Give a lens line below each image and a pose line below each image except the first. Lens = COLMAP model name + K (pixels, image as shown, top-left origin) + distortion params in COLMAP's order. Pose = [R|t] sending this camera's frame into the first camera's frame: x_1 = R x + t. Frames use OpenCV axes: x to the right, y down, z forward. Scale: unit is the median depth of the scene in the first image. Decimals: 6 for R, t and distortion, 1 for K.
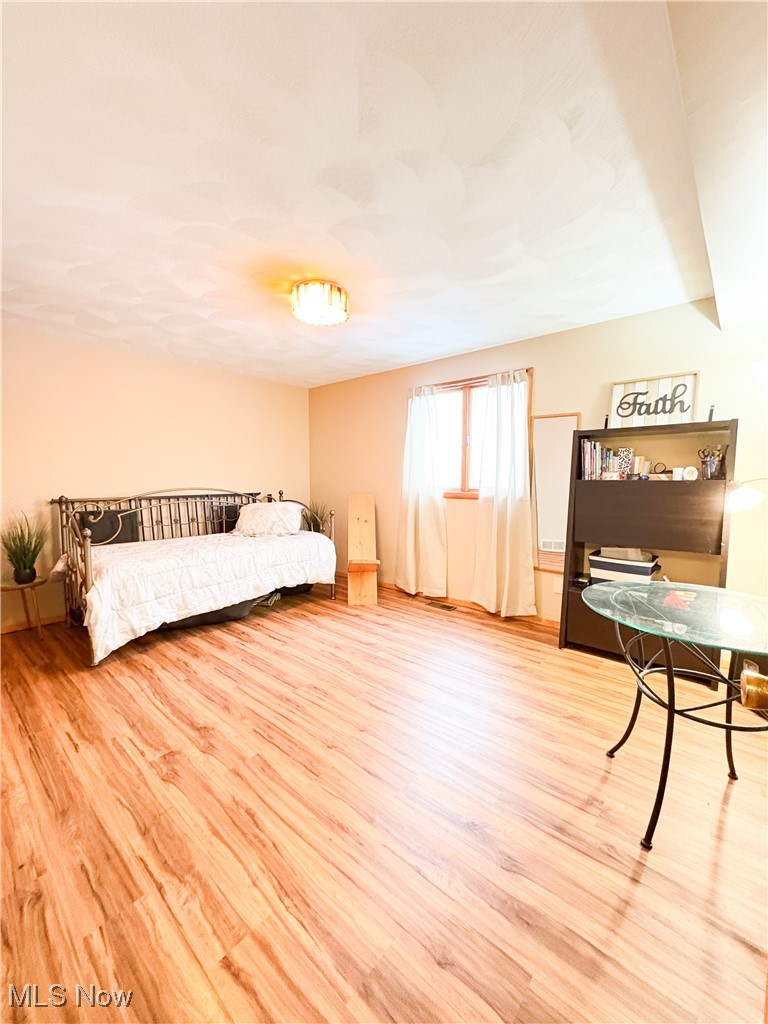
lens RADIAL K [[410.7, 0, 384.0], [0, 410.7, 512.0], [0, 0, 1]] dist [0.000257, -0.000309]
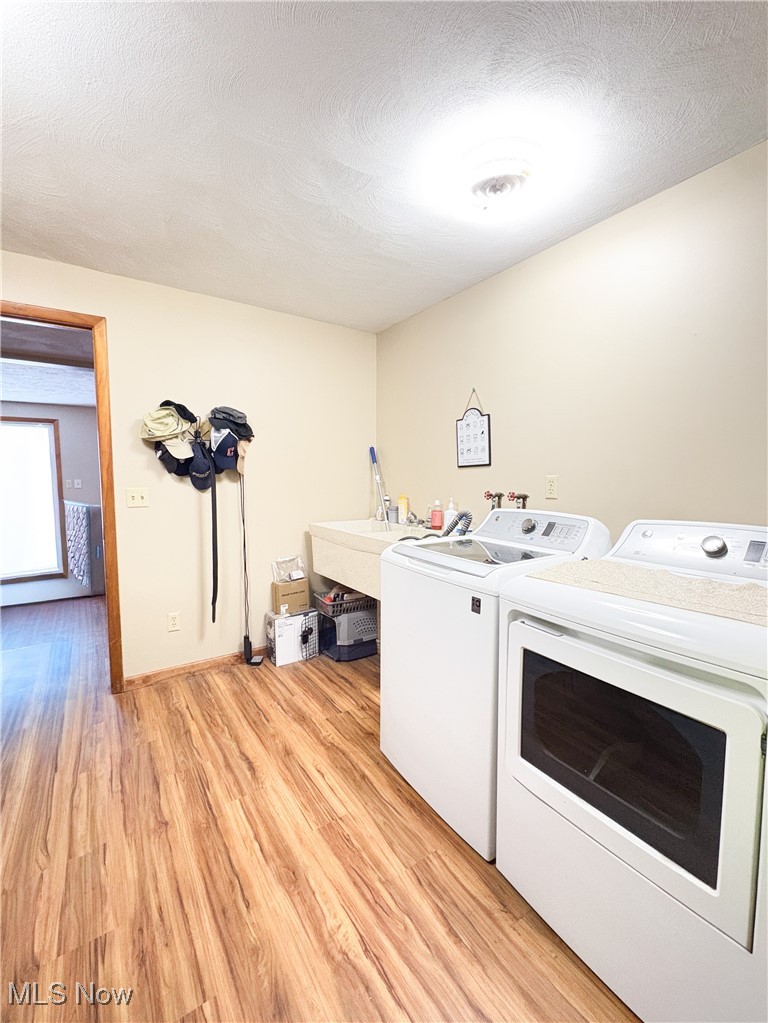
lens RADIAL K [[410.3, 0, 384.0], [0, 410.3, 511.5], [0, 0, 1]] dist [0.000257, -0.000309]
pose [[-0.964069, -0.025677, 0.264408, -0.826641], [0.016151, 0.987812, 0.154814, -0.133241], [-0.265160, 0.153522, -0.951904, 1.772915]]
